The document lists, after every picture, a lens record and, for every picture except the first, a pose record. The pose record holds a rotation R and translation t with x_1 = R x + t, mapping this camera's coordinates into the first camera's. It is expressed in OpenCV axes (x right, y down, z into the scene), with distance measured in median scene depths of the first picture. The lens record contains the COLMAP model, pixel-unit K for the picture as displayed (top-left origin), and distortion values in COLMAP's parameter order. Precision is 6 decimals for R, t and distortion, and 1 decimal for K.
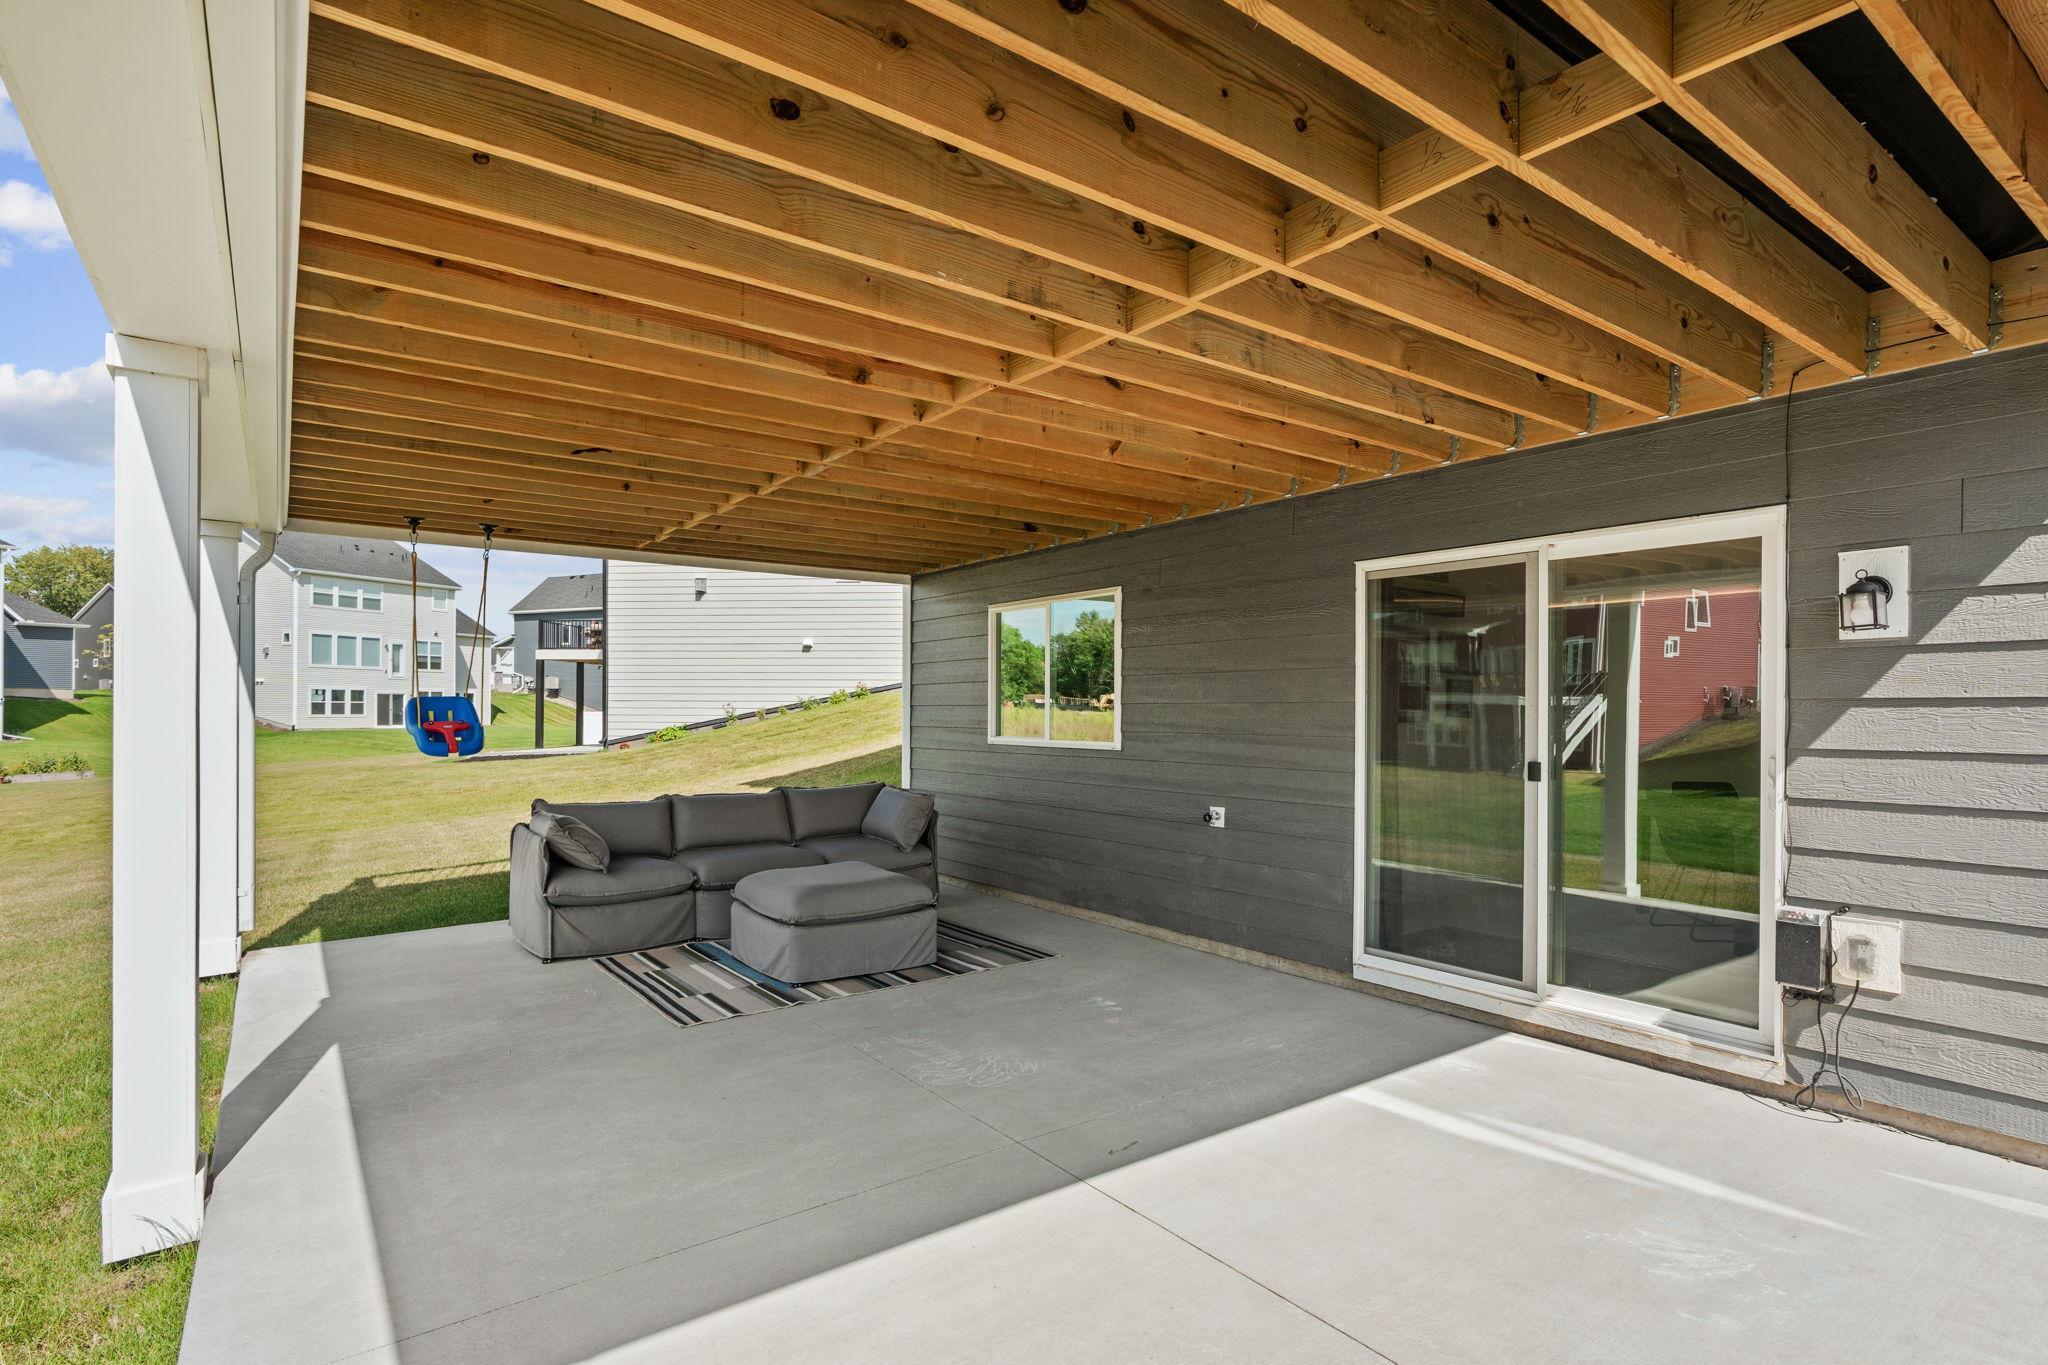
lens RADIAL K [[1019.8, 0, 1025.8], [0, 1019.8, 704.4], [0, 0, 1]] dist [-0.006658, -0.000708]
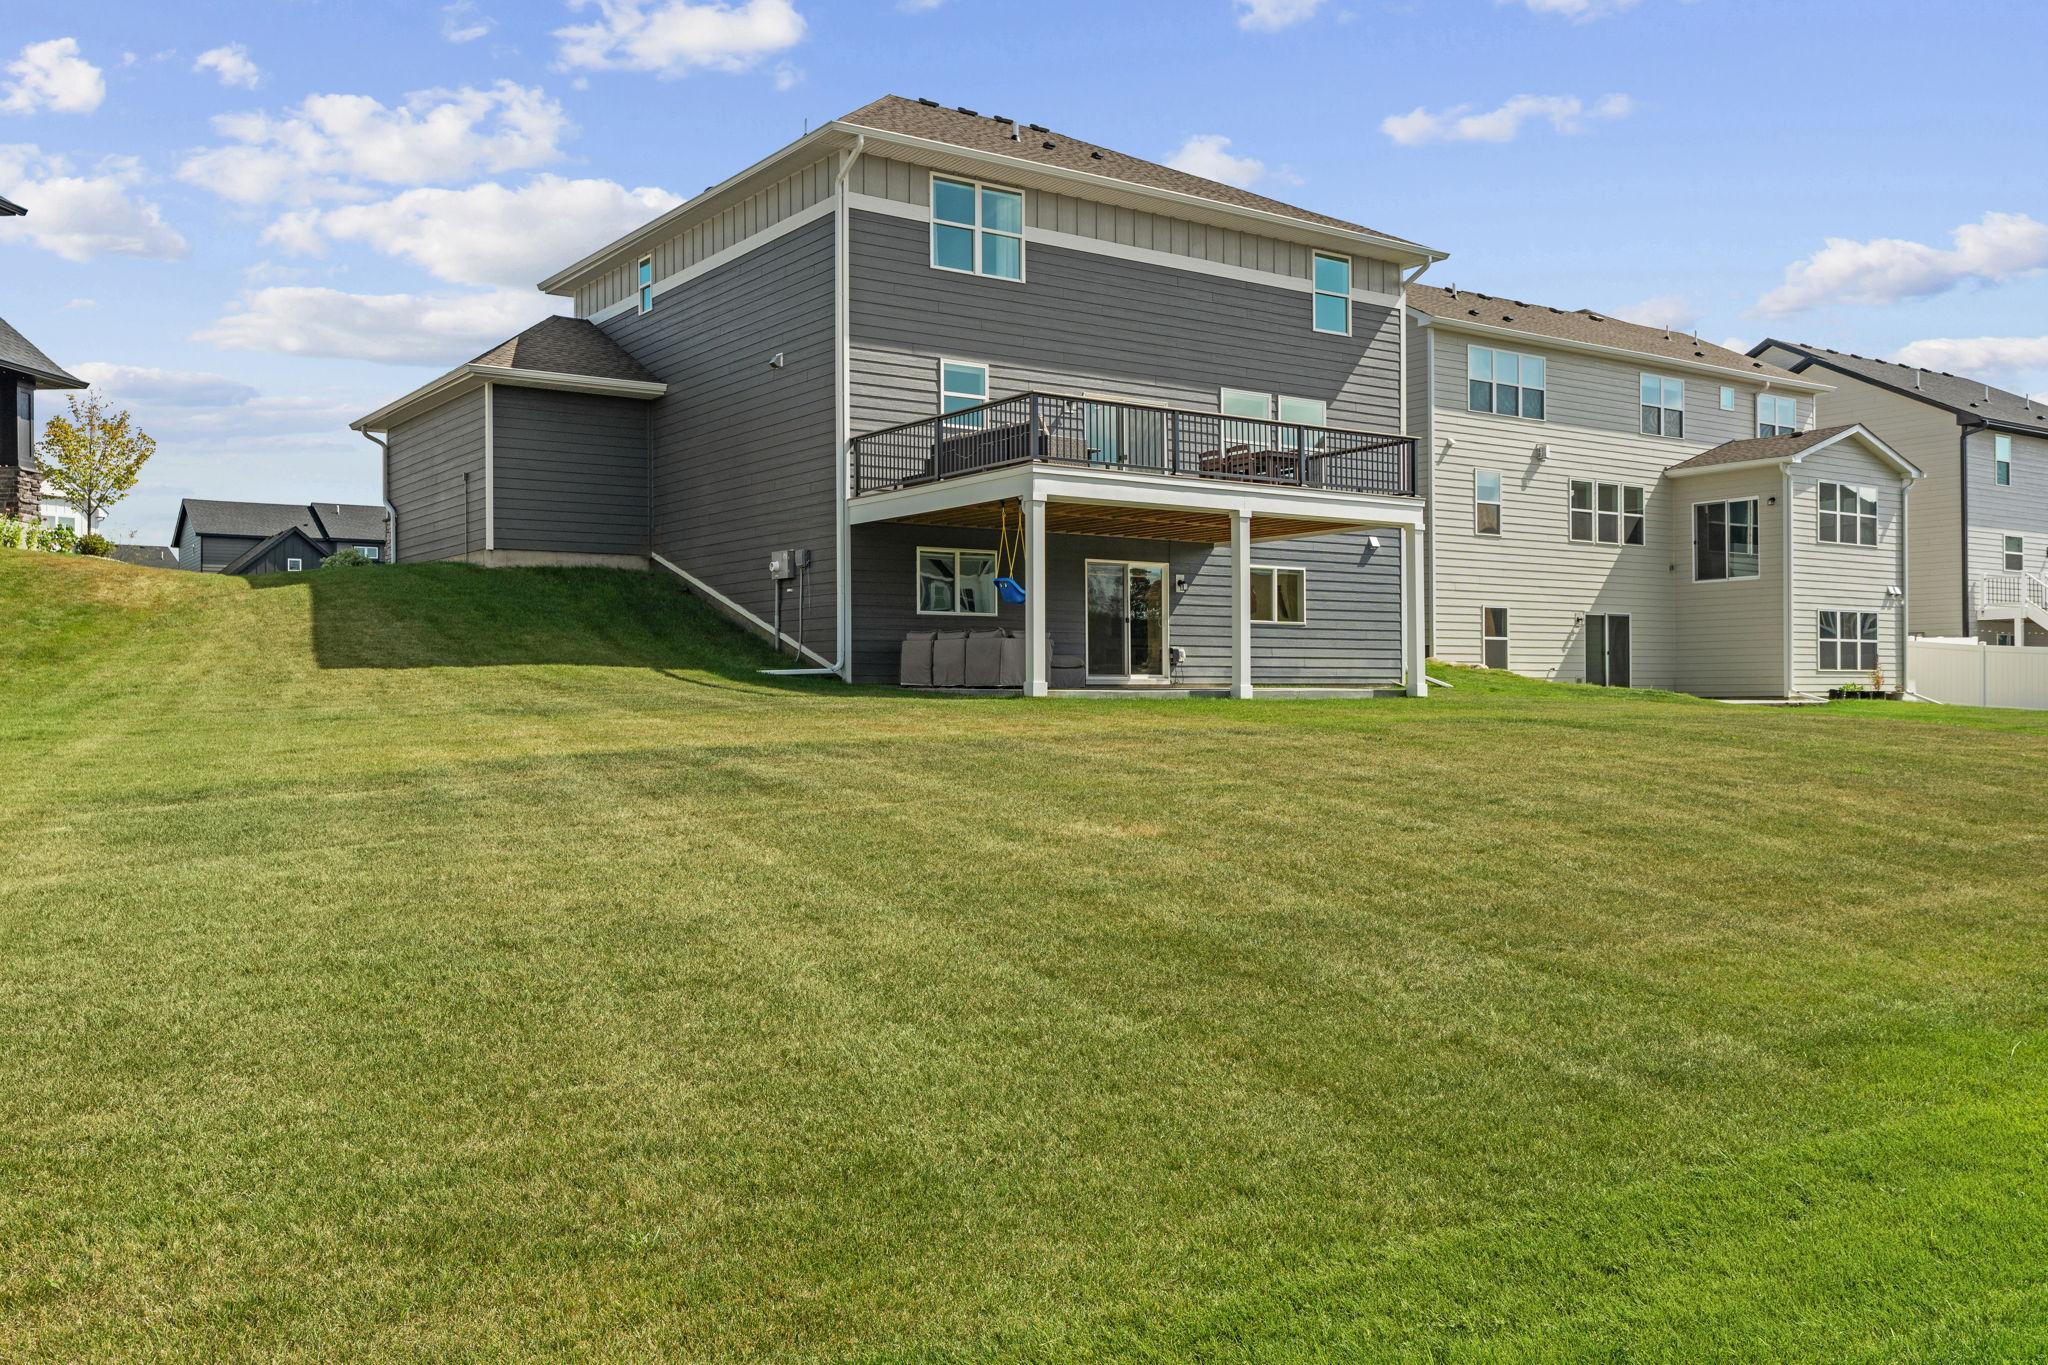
lens RADIAL K [[1728.8, 0, 1024.0], [0, 1728.8, 689.7], [0, 0, 1]] dist [-0.011202, 0.002200]
pose [[0.021508, 0.000272, 0.999769, -0.473463], [-0.002099, 0.999998, -0.000227, 0.025688], [-0.999766, -0.002094, 0.021508, 0.096429]]
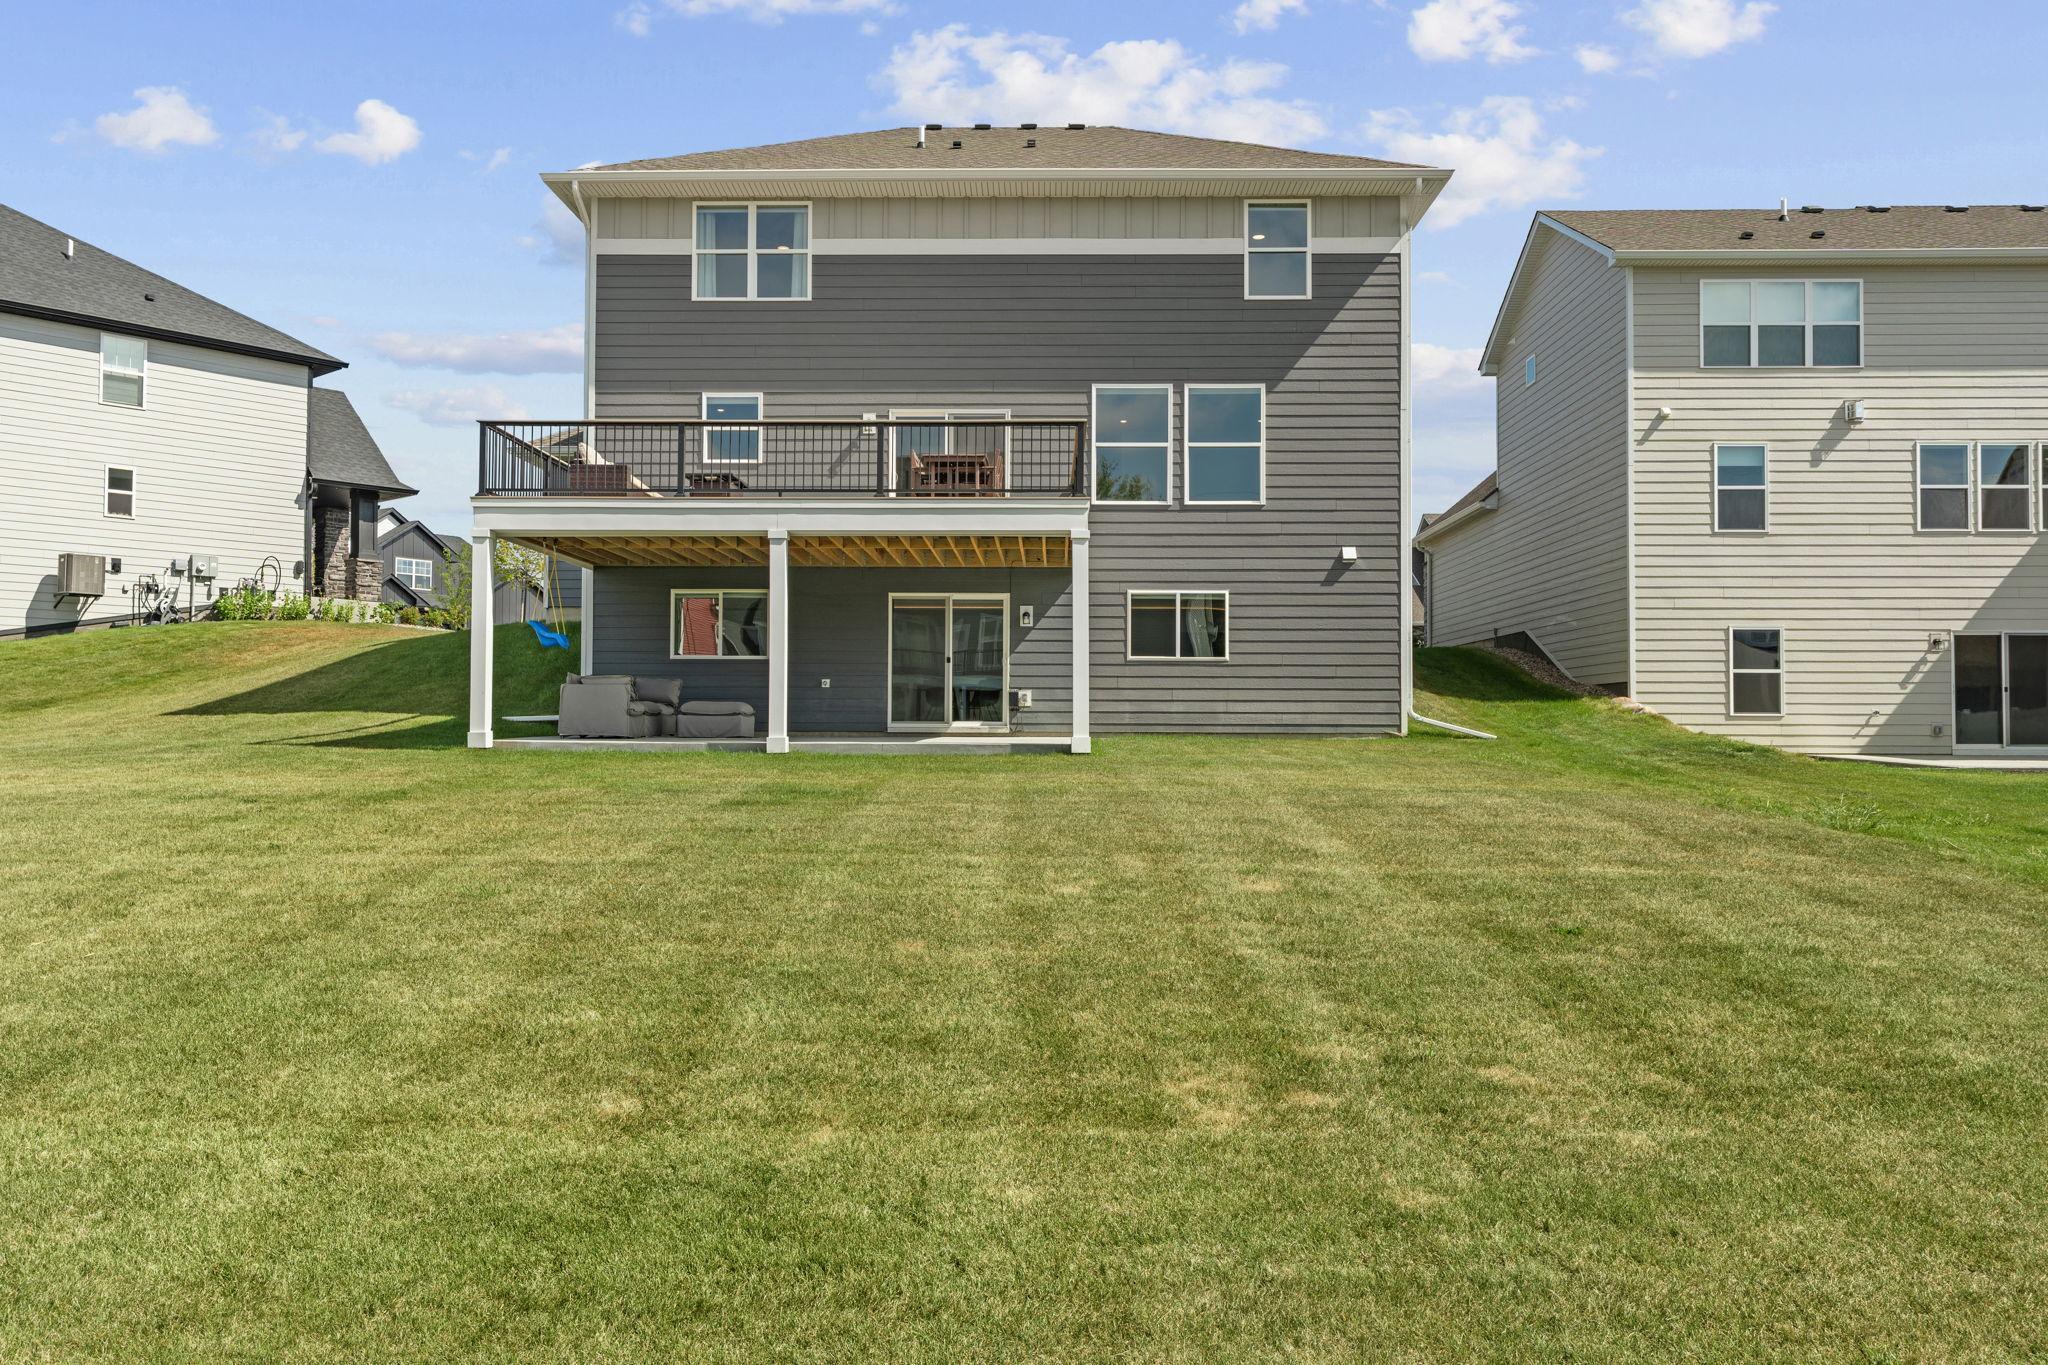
lens RADIAL K [[1548.5, 0, 1017.1], [0, 1548.5, 683.8], [0, 0, 1]] dist [-0.004517, -0.001062]
pose [[0.614326, 0.023804, 0.788693, -0.269565], [-0.007291, 0.999673, -0.024493, 0.021005], [-0.789019, 0.009296, 0.614299, -0.185942]]
